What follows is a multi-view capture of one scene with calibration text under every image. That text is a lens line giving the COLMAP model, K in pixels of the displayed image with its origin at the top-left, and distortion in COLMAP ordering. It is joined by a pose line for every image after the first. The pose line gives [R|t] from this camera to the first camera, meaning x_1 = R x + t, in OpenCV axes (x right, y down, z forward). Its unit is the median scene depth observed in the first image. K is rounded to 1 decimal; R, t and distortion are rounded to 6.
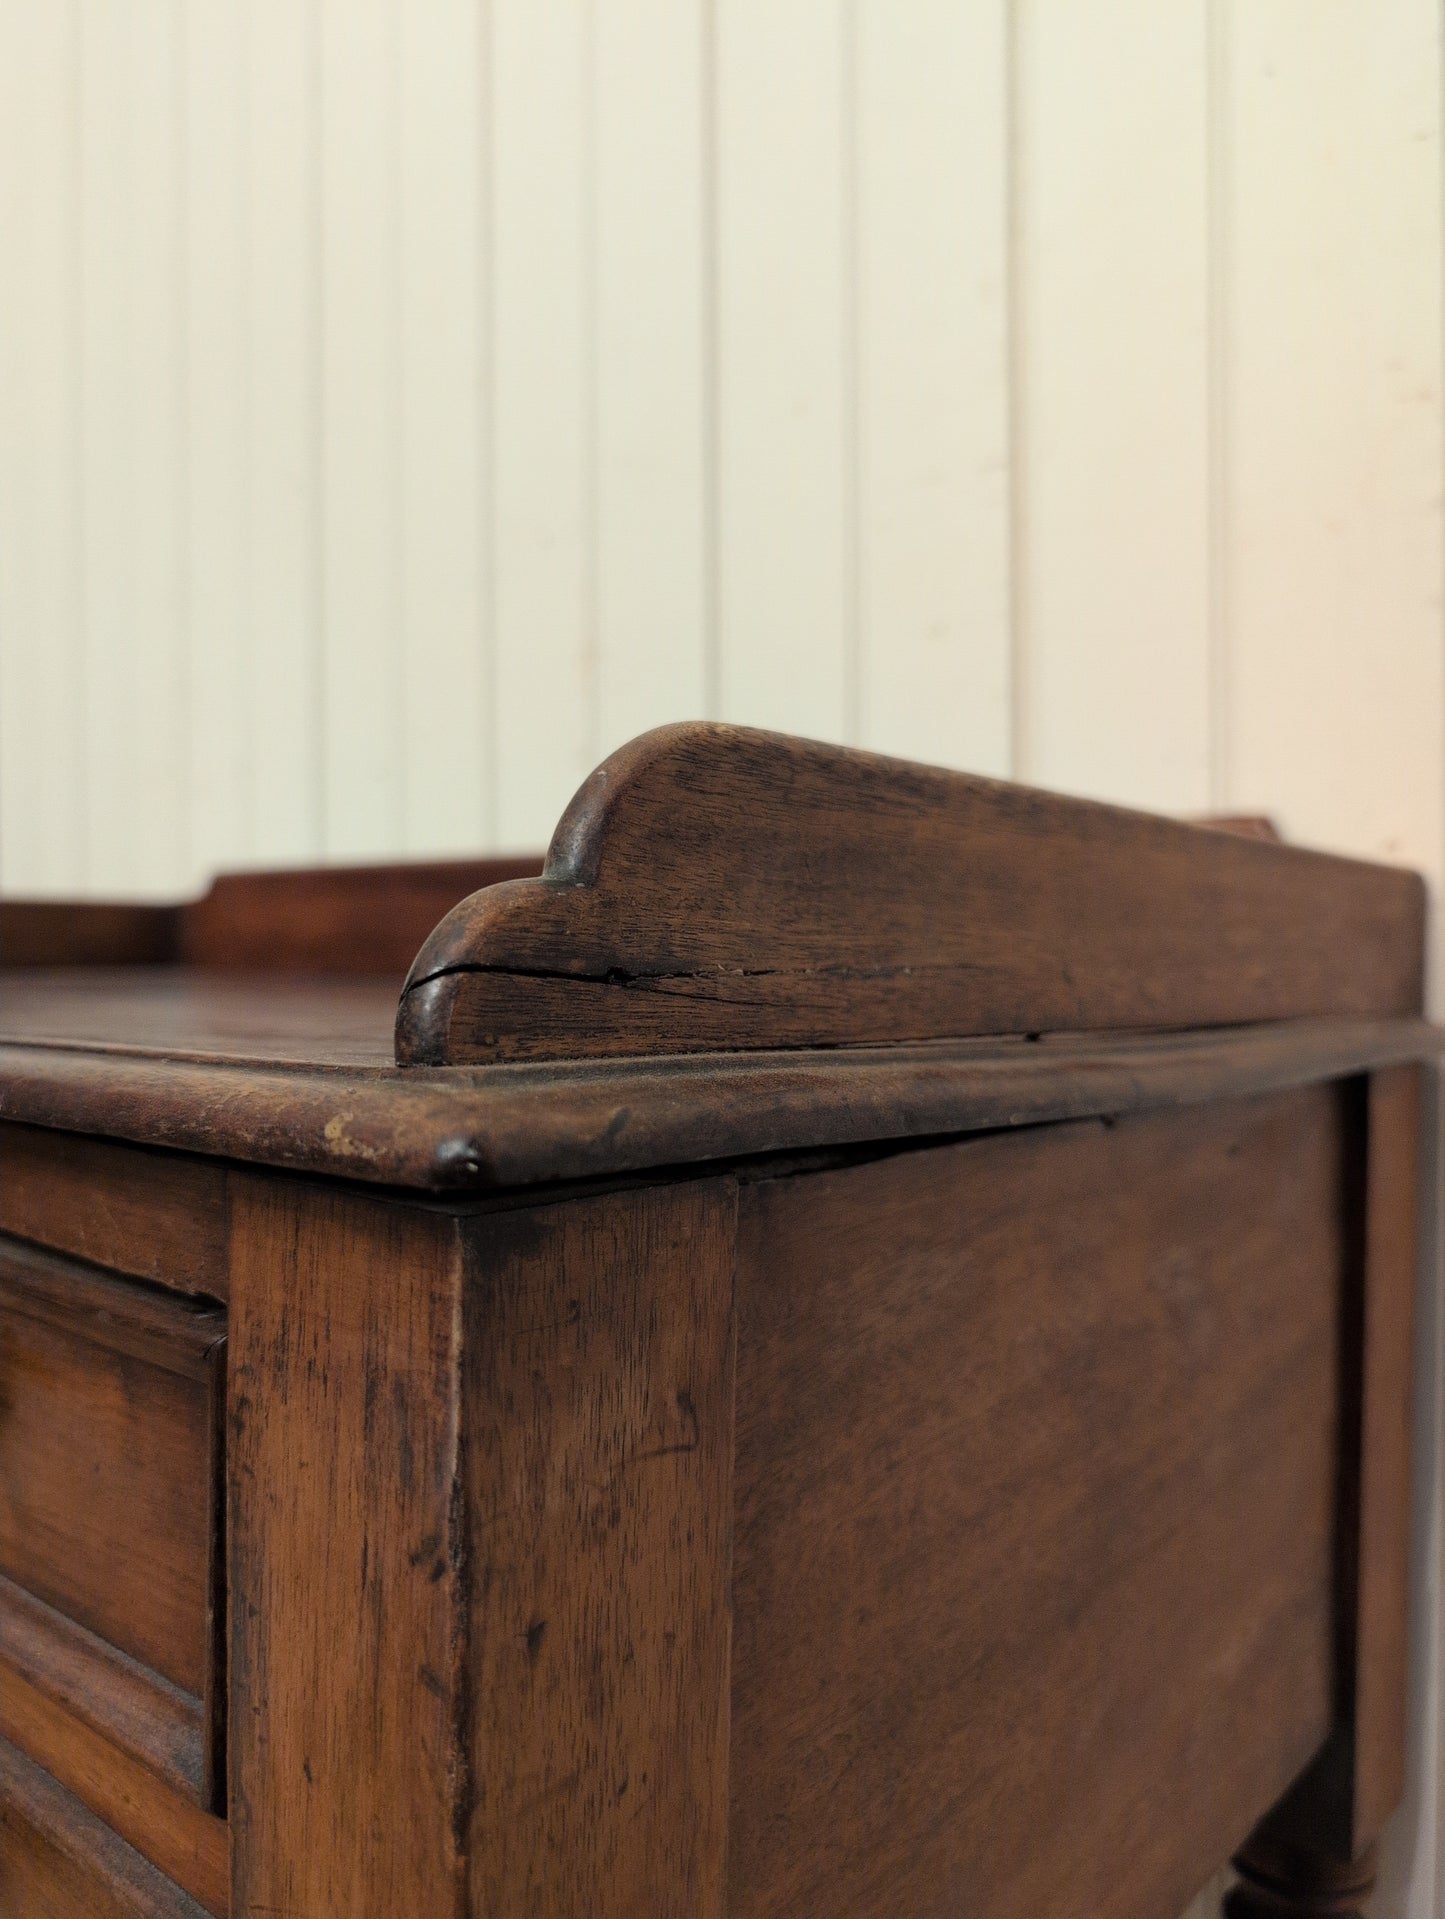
lens RADIAL K [[1469.8, 0, 725.5], [0, 1469.8, 940.9], [0, 0, 1]] dist [-0.063596, 0.029305]
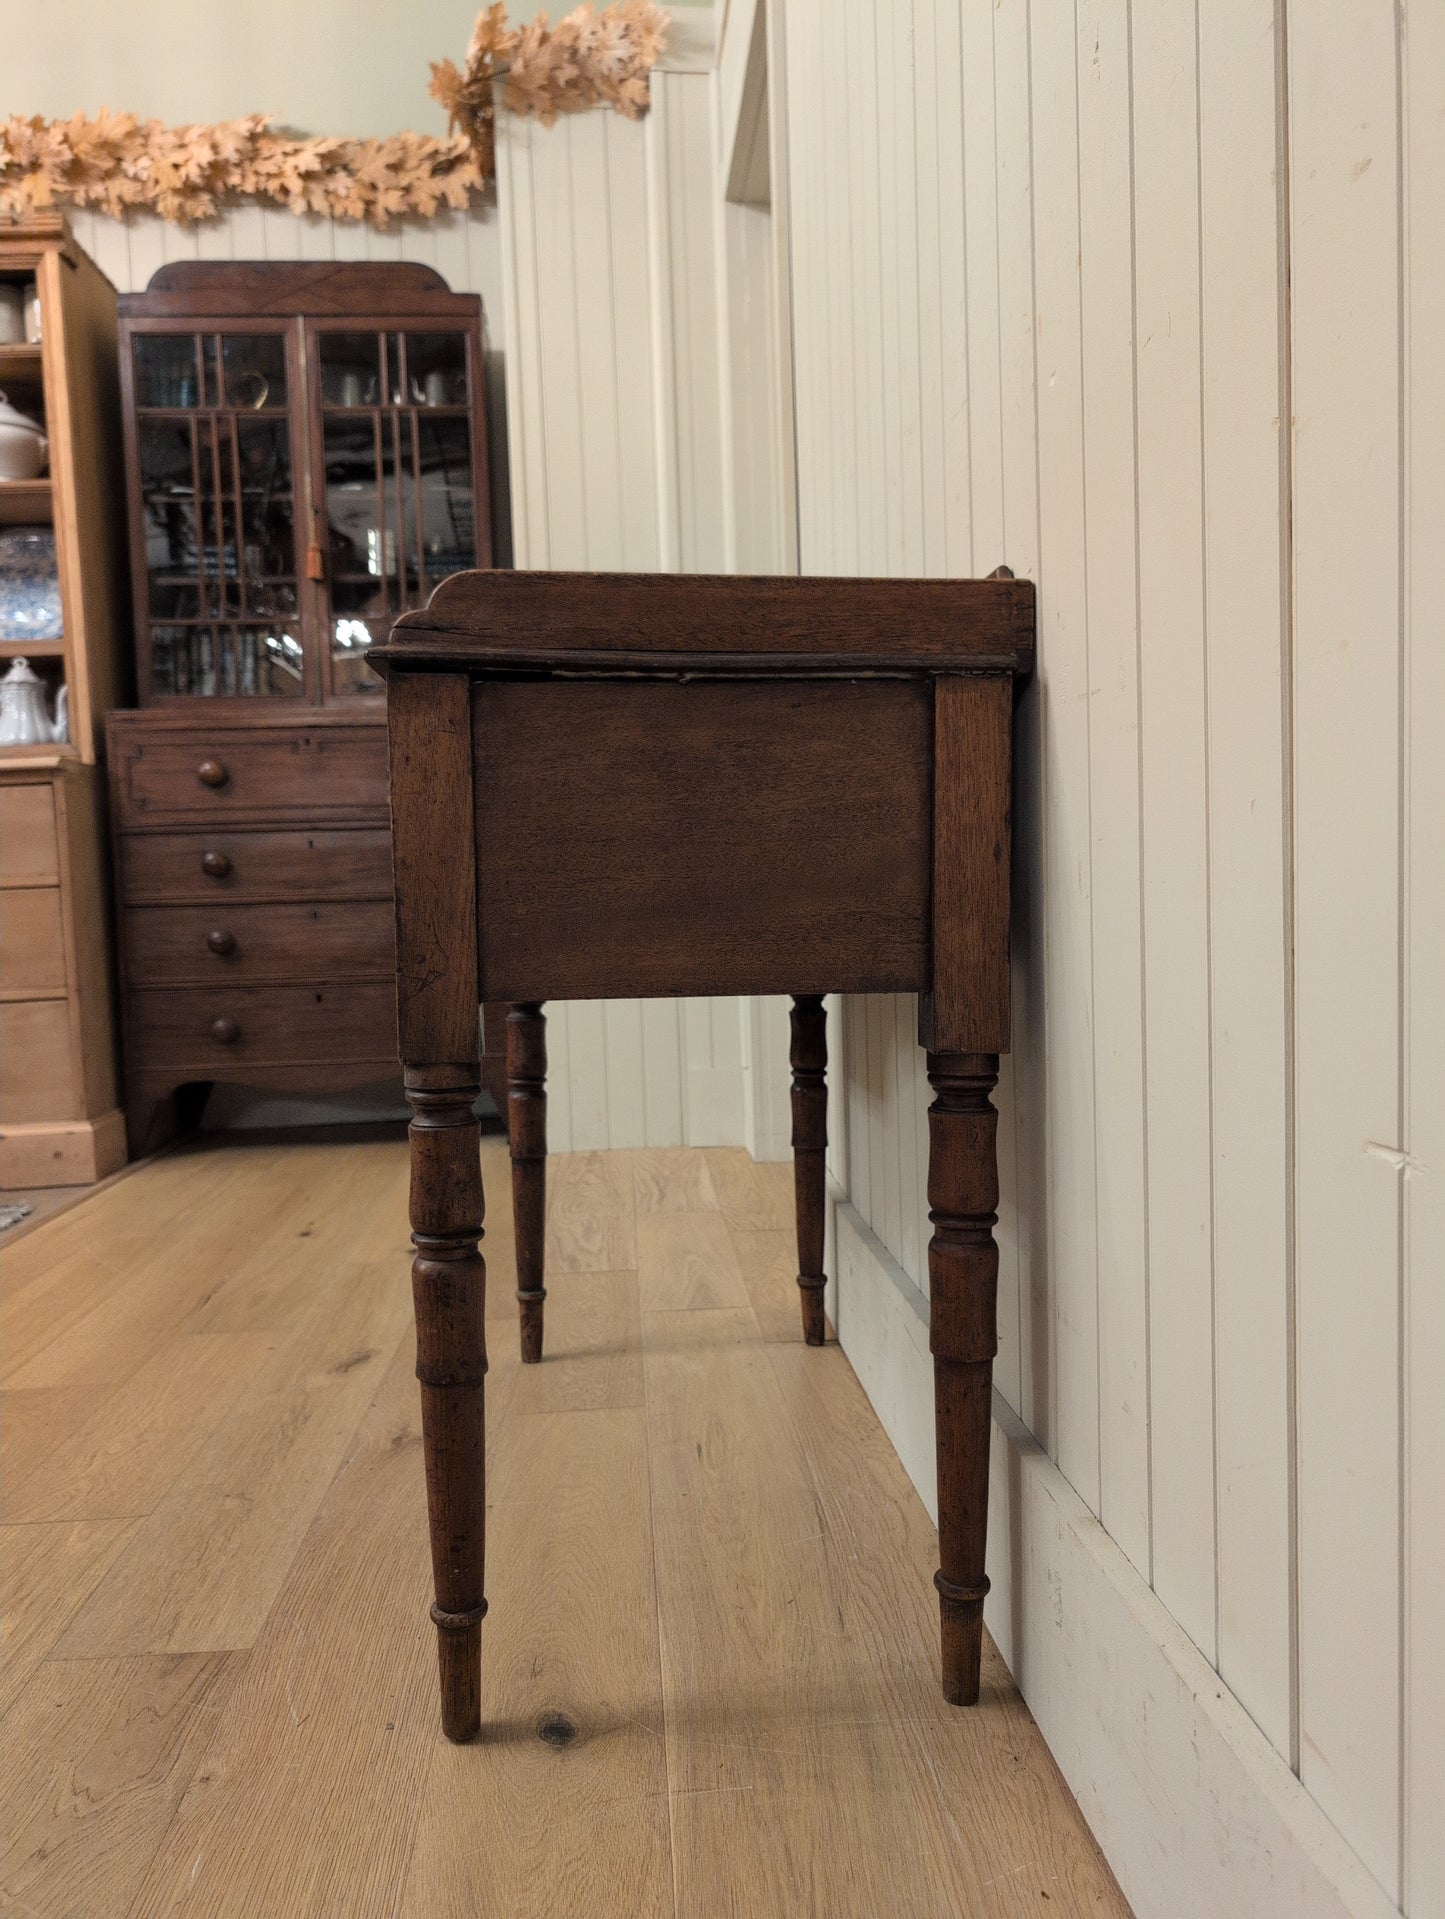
lens RADIAL K [[1396.6, 0, 716.1], [0, 1396.6, 974.6], [0, 0, 1]] dist [0.006498, -0.014487]
pose [[0.703952, 0.030970, -0.709572, 3.436246], [0.017200, 0.998013, 0.060623, 0.796793], [0.710039, -0.054880, 0.702020, -1.421371]]
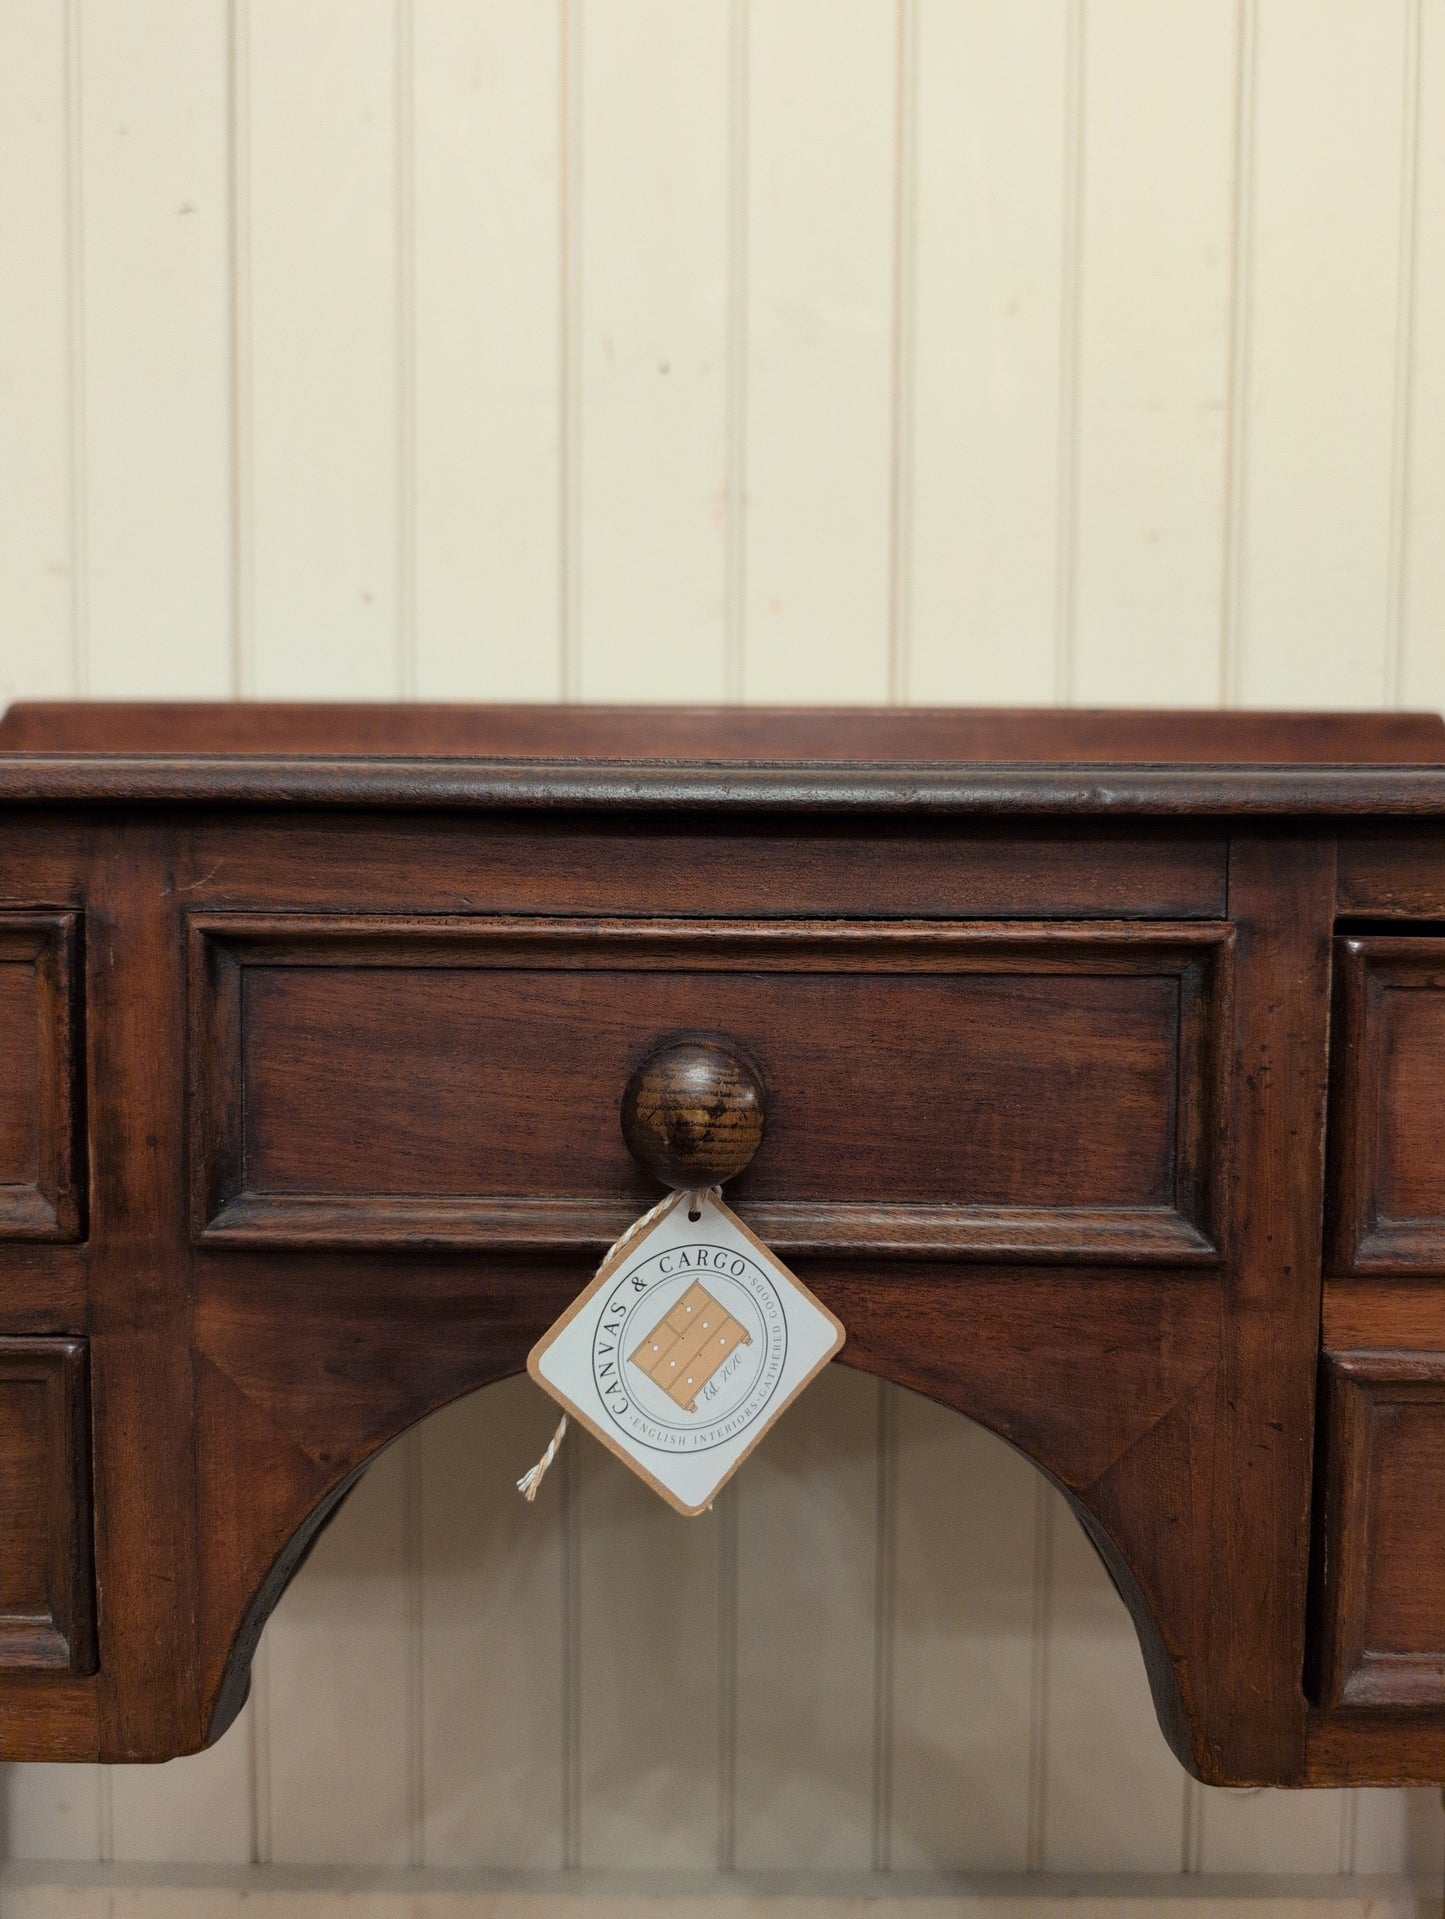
lens RADIAL K [[1435.1, 0, 720.2], [0, 1435.1, 956.4], [0, 0, 1]] dist [-0.030272, 0.007334]
pose [[0.764389, -0.020856, 0.644418, -2.460724], [-0.008297, 0.999076, 0.042177, 0.224292], [-0.644702, -0.037586, 0.763510, 0.964430]]
